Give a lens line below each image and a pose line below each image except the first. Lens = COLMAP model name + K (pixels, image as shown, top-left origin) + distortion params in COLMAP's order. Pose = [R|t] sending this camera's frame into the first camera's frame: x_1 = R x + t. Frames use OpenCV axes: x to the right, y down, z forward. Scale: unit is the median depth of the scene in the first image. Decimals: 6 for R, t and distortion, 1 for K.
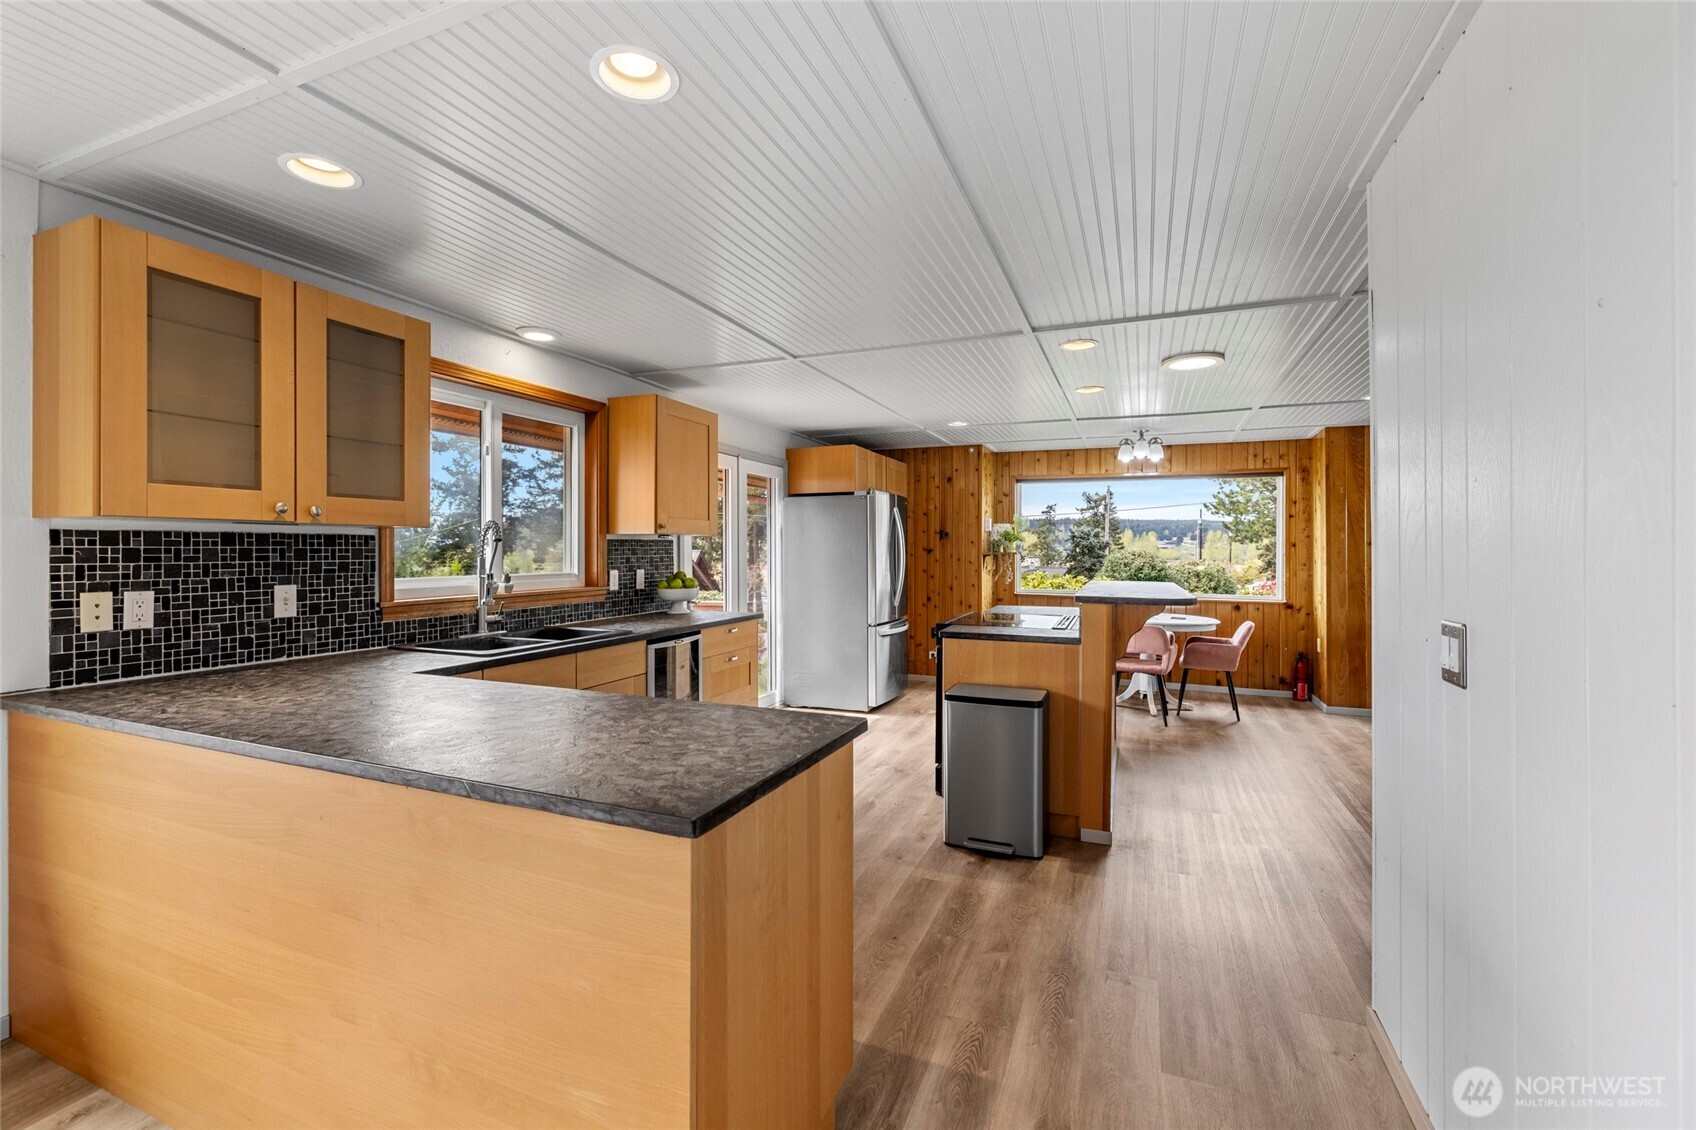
lens RADIAL K [[718.7, 0, 850.0], [0, 718.7, 549.1], [0, 0, 1]] dist [-0.001910, 0.000878]
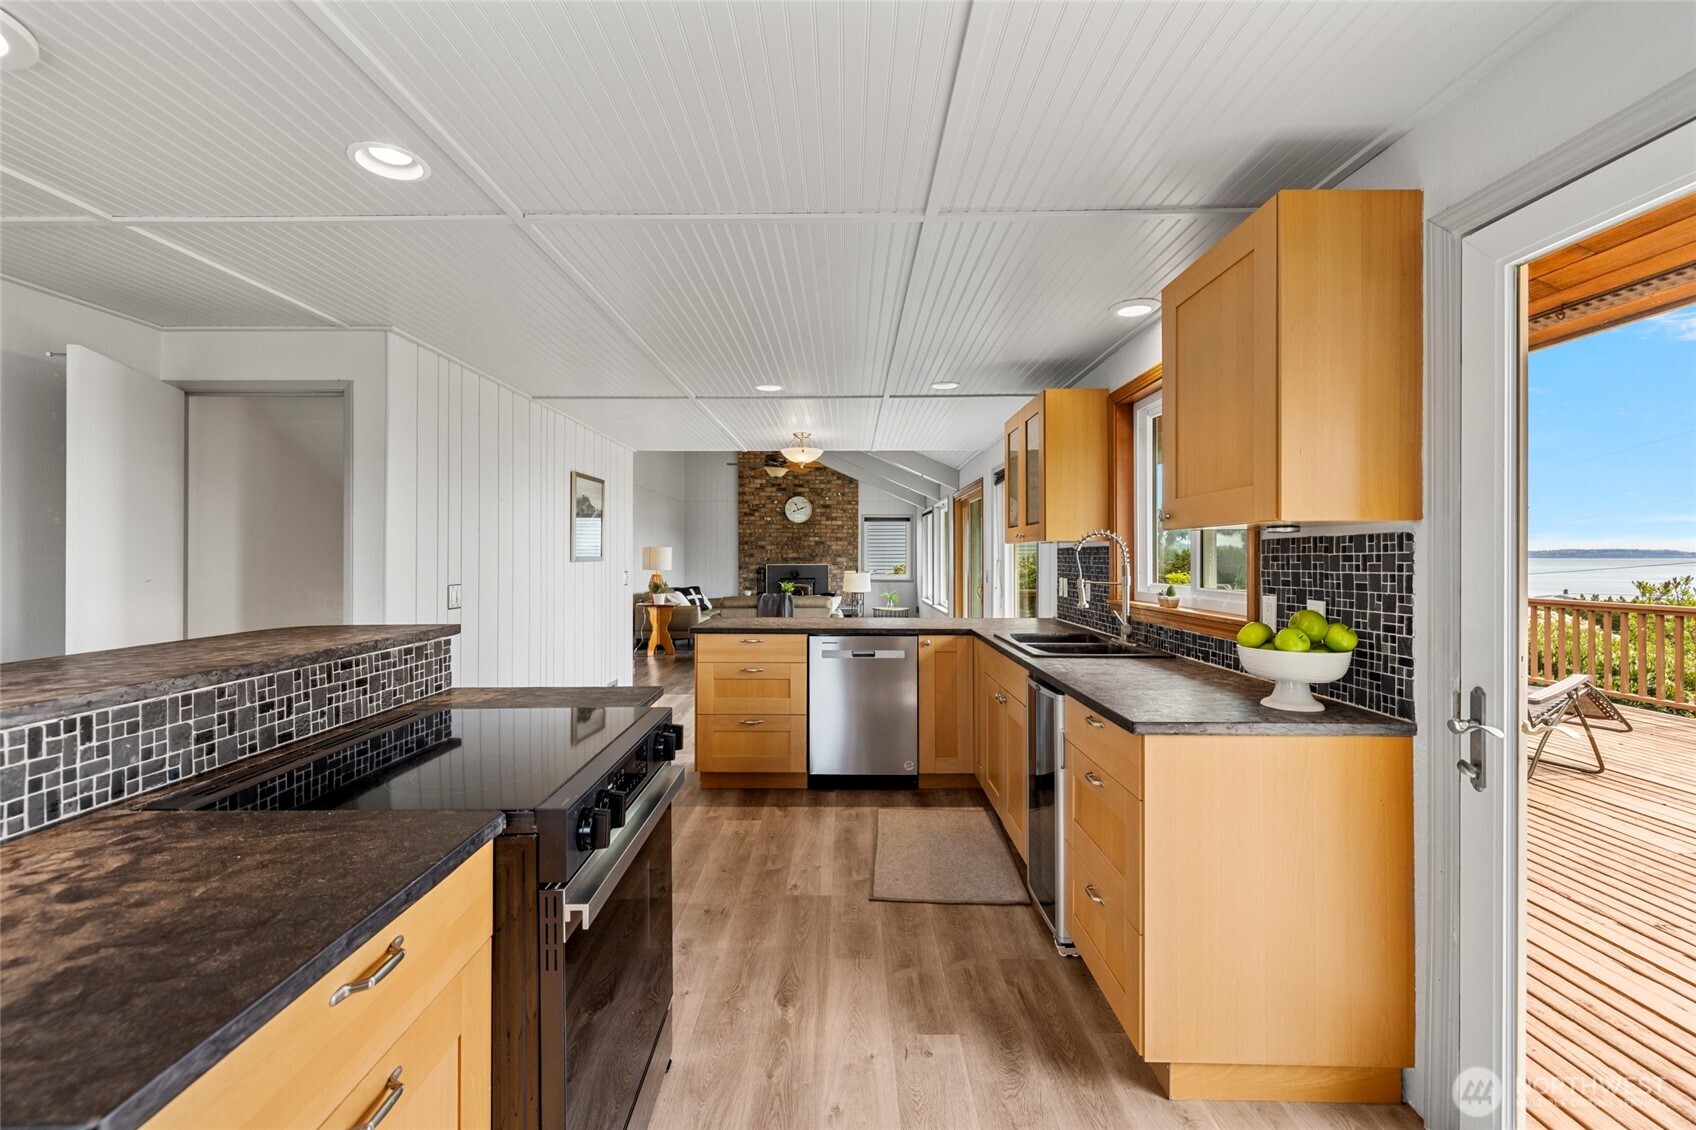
lens RADIAL K [[718.7, 0, 842.1], [0, 718.7, 553.7], [0, 0, 1]] dist [-0.001910, 0.000878]
pose [[-0.928648, -0.002529, -0.370953, 0.222309], [-0.000715, 0.999987, -0.005028, 0.000849], [0.370961, -0.004404, -0.928638, 1.745366]]
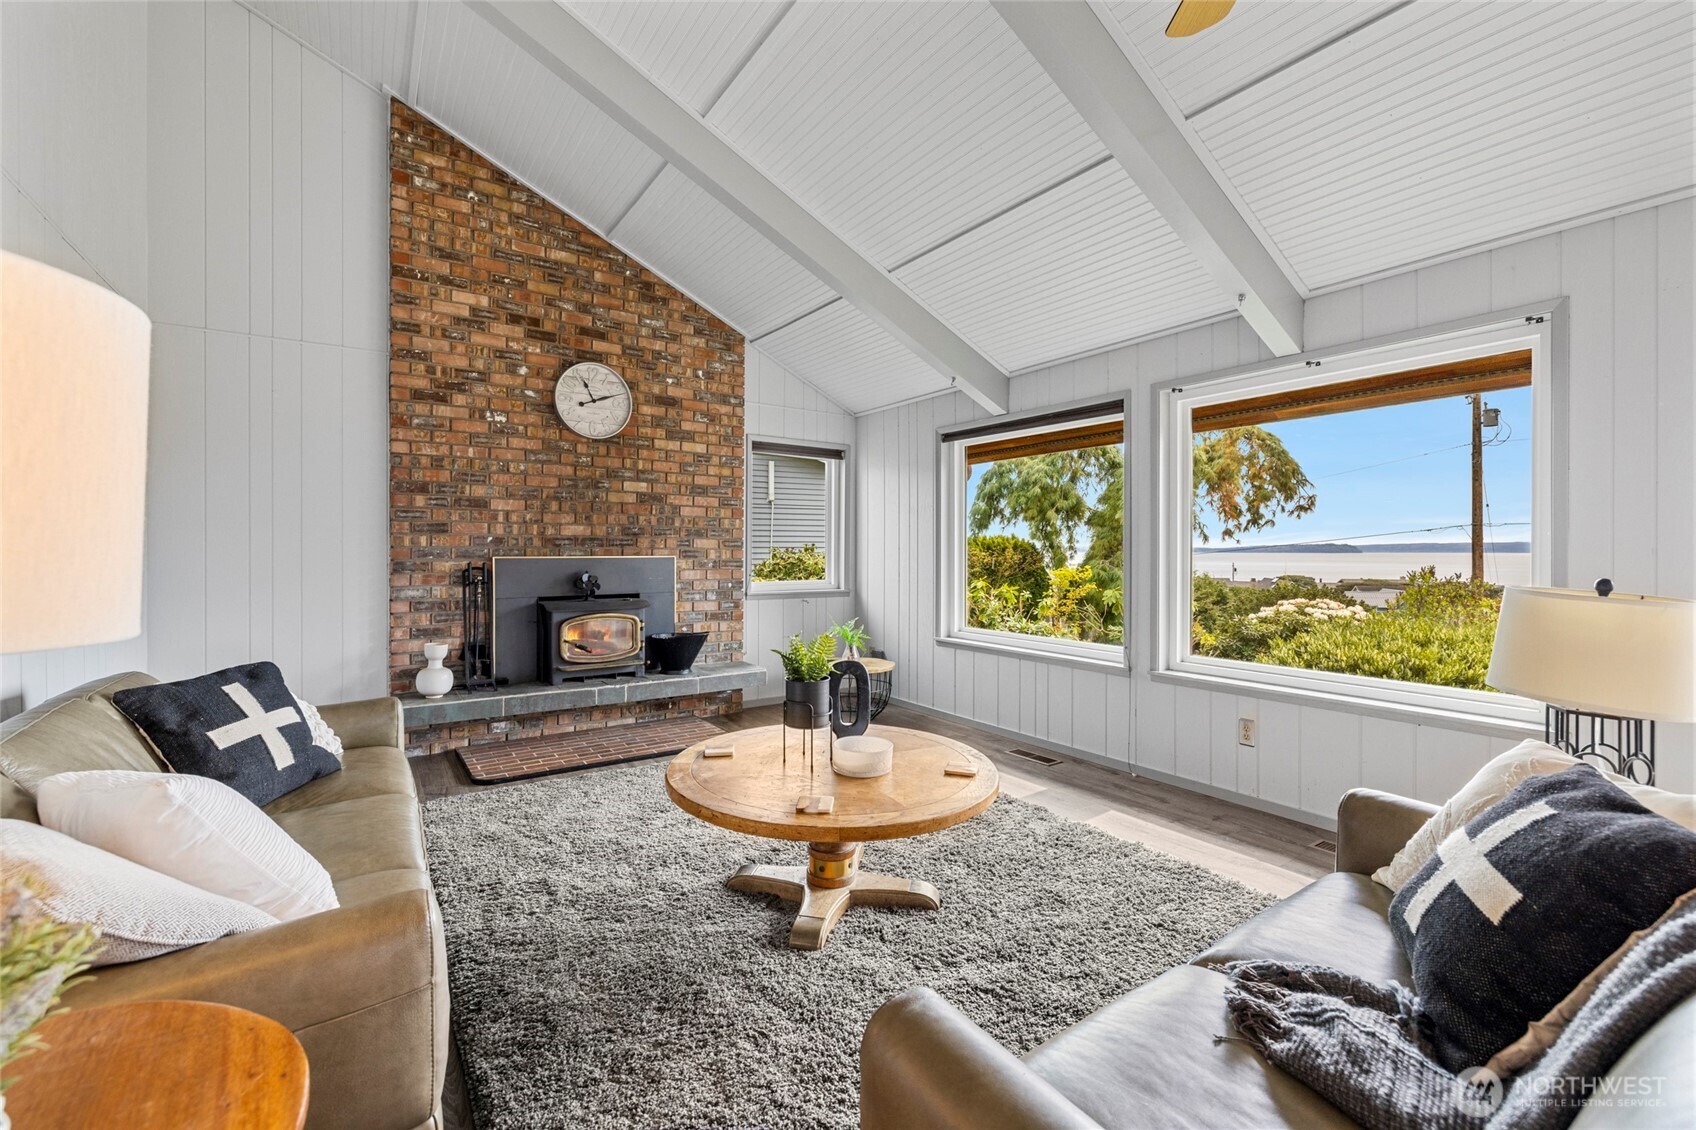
lens RADIAL K [[718.7, 0, 843.1], [0, 718.7, 552.8], [0, 0, 1]] dist [-0.001910, 0.000878]
pose [[-0.559772, 0.000000, -0.828646, -0.165964], [-0.003192, 0.999993, 0.002156, 0.029591], [0.828640, 0.003852, -0.559768, -1.005940]]
